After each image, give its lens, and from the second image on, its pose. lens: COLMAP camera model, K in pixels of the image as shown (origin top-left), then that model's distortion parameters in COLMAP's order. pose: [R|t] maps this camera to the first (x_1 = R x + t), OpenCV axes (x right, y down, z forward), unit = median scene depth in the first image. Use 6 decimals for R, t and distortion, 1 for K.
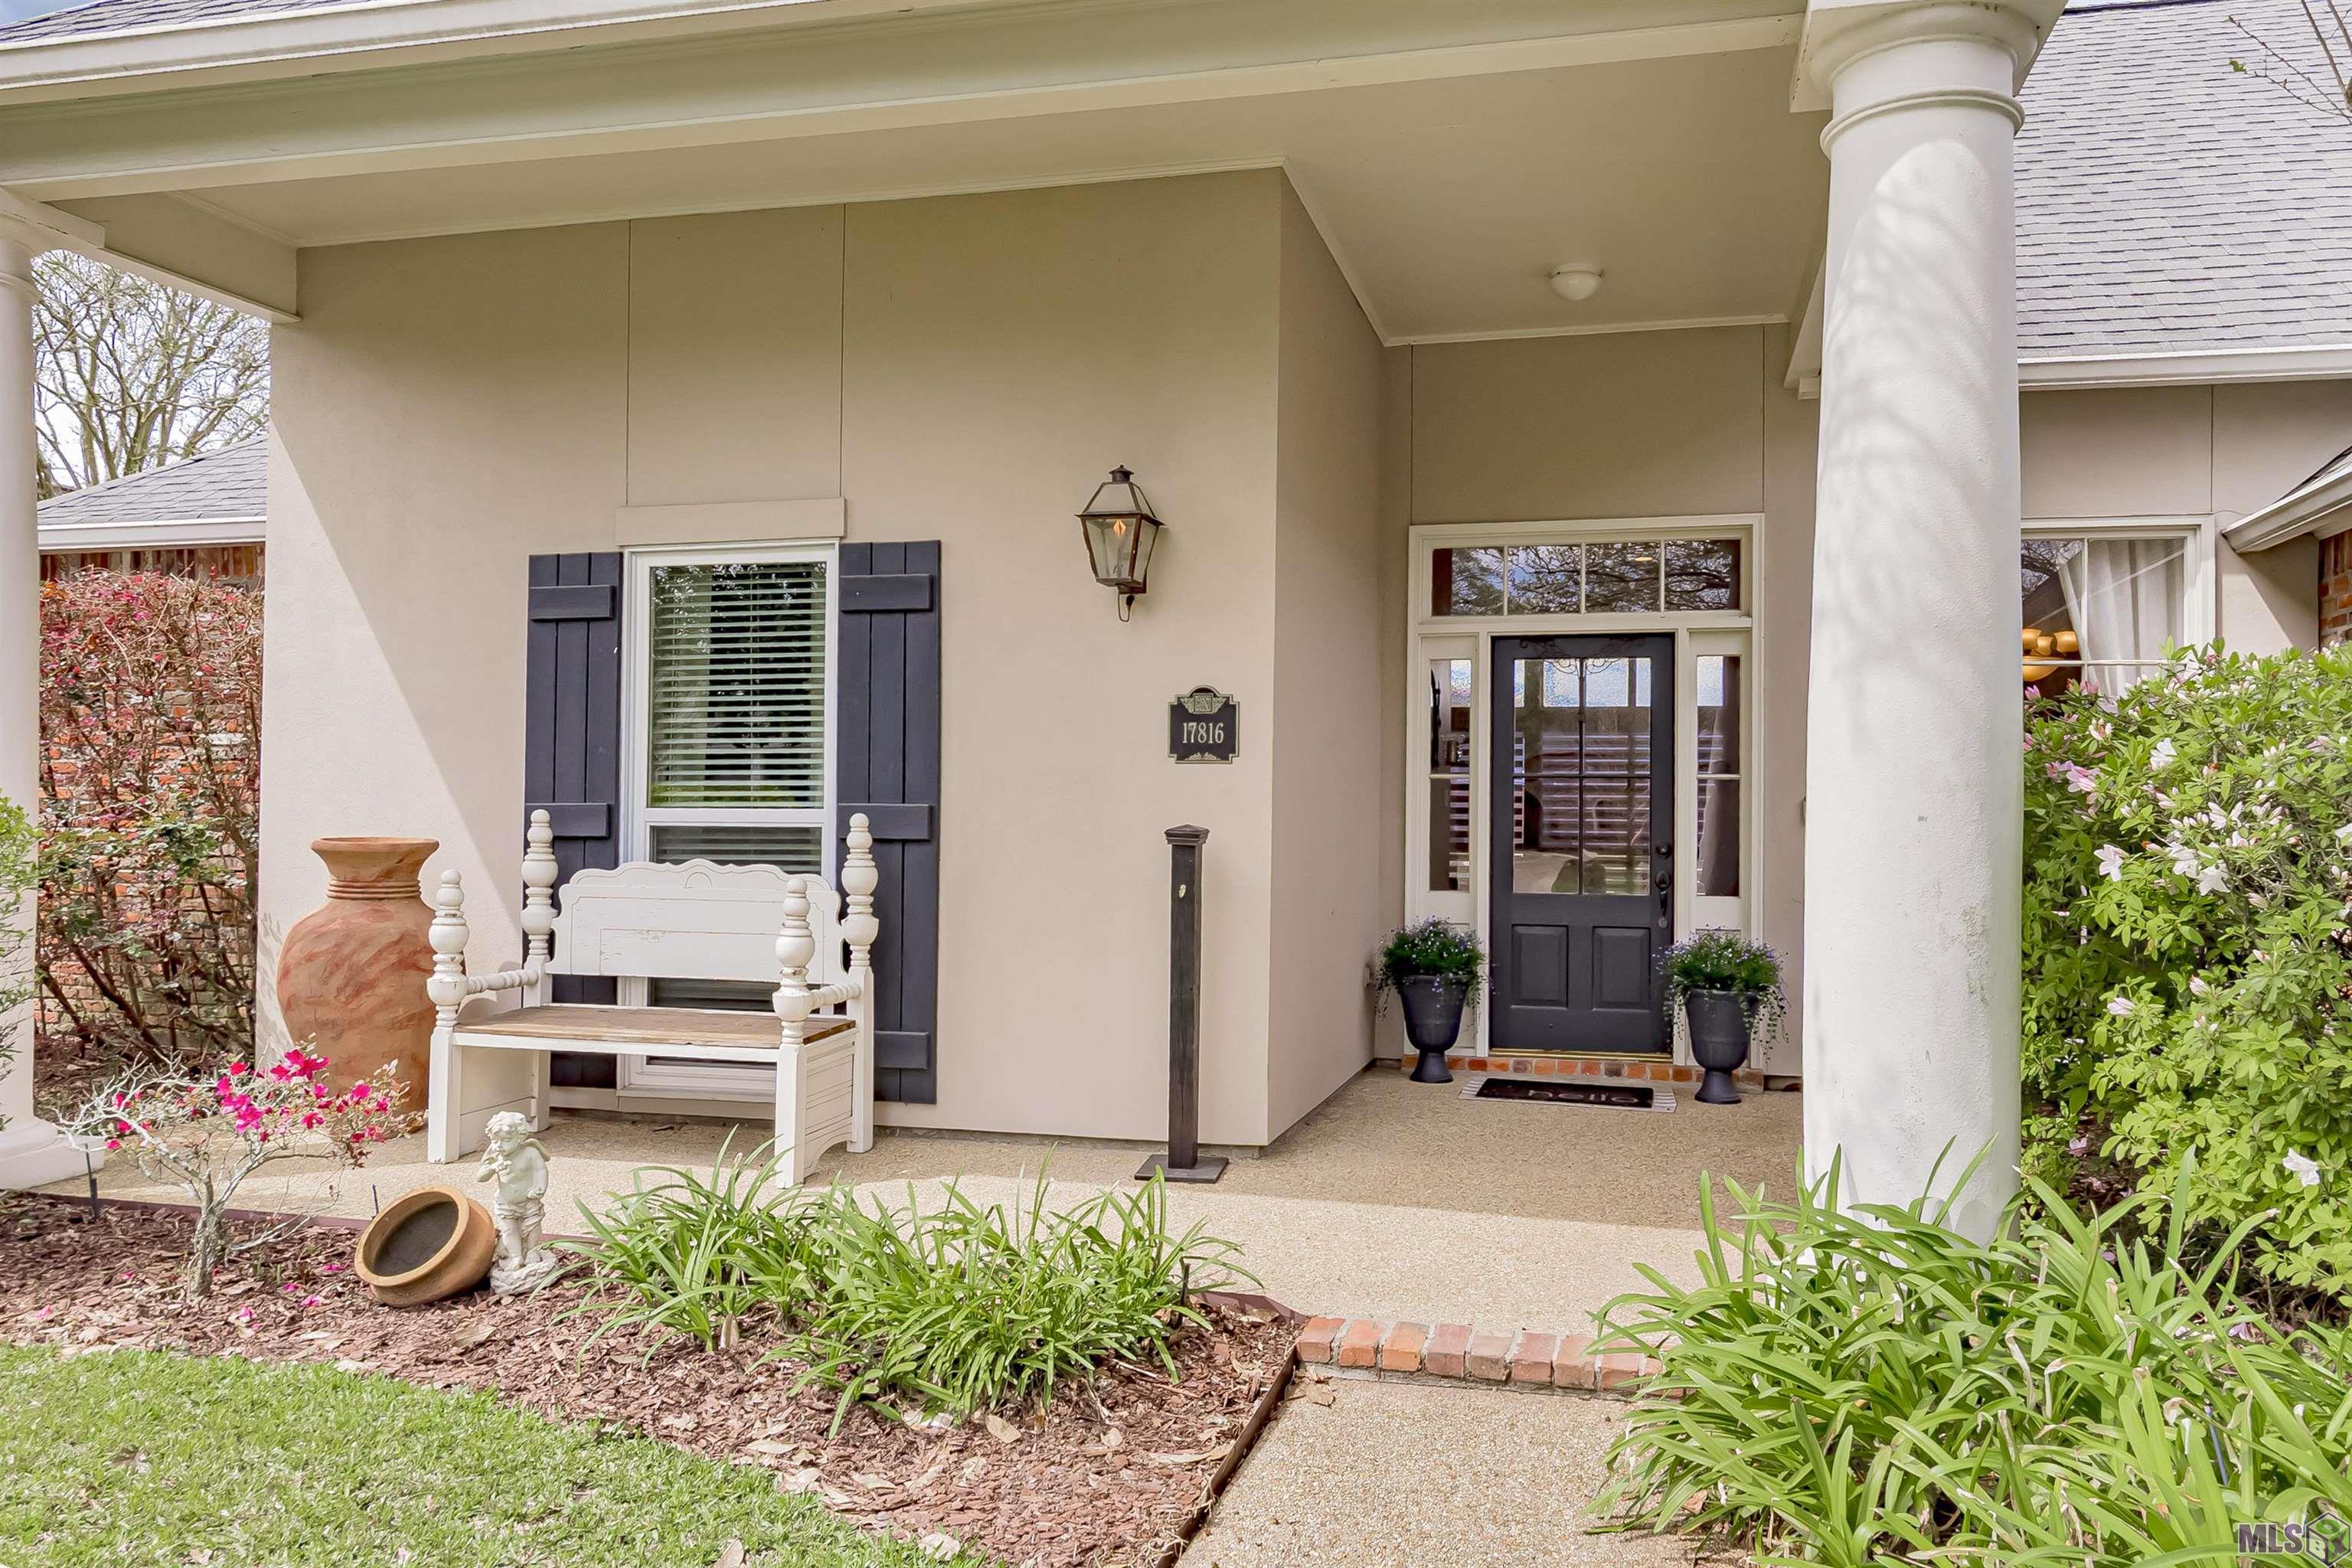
lens RADIAL K [[1762.6, 0, 1081.3], [0, 1762.6, 788.5], [0, 0, 1]] dist [-0.010576, -0.005017]
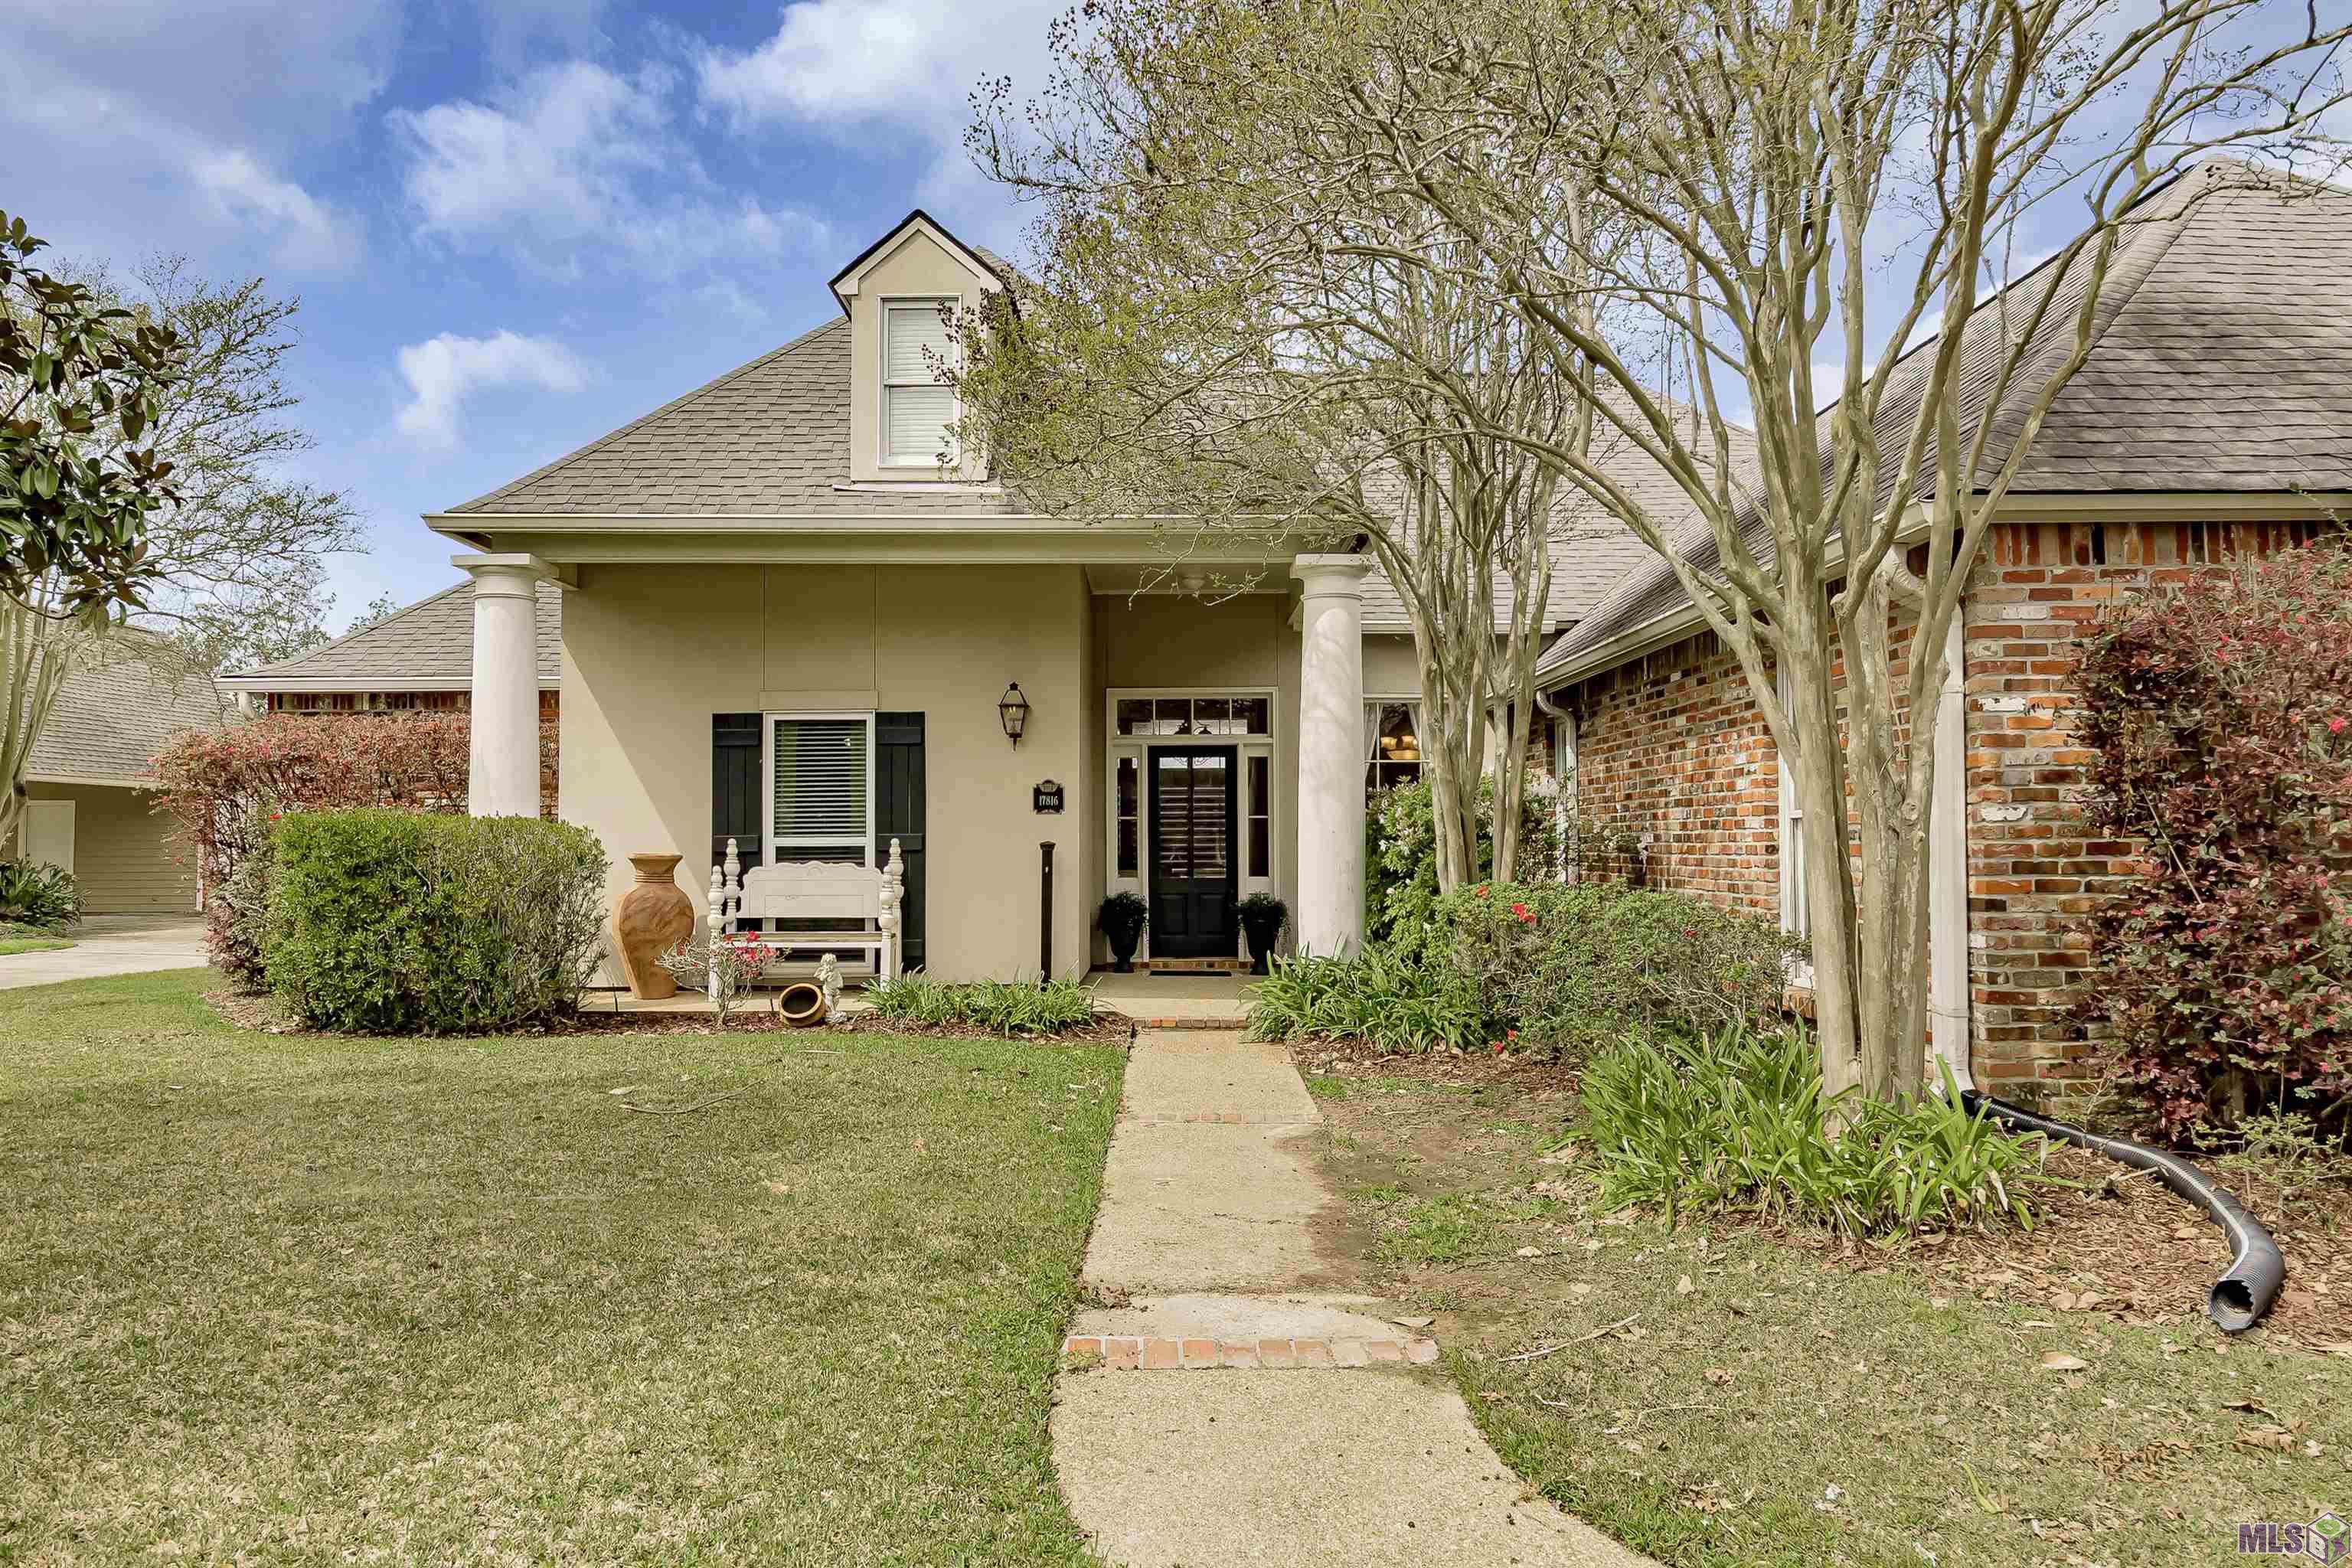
lens RADIAL K [[1632.8, 0, 1174.2], [0, 1632.8, 782.6], [0, 0, 1]] dist [-0.000205, -0.000711]
pose [[0.950984, -0.002402, 0.309231, -0.405713], [0.011048, 0.999595, -0.026212, 0.001839], [-0.309043, 0.028344, 0.950626, -0.988675]]
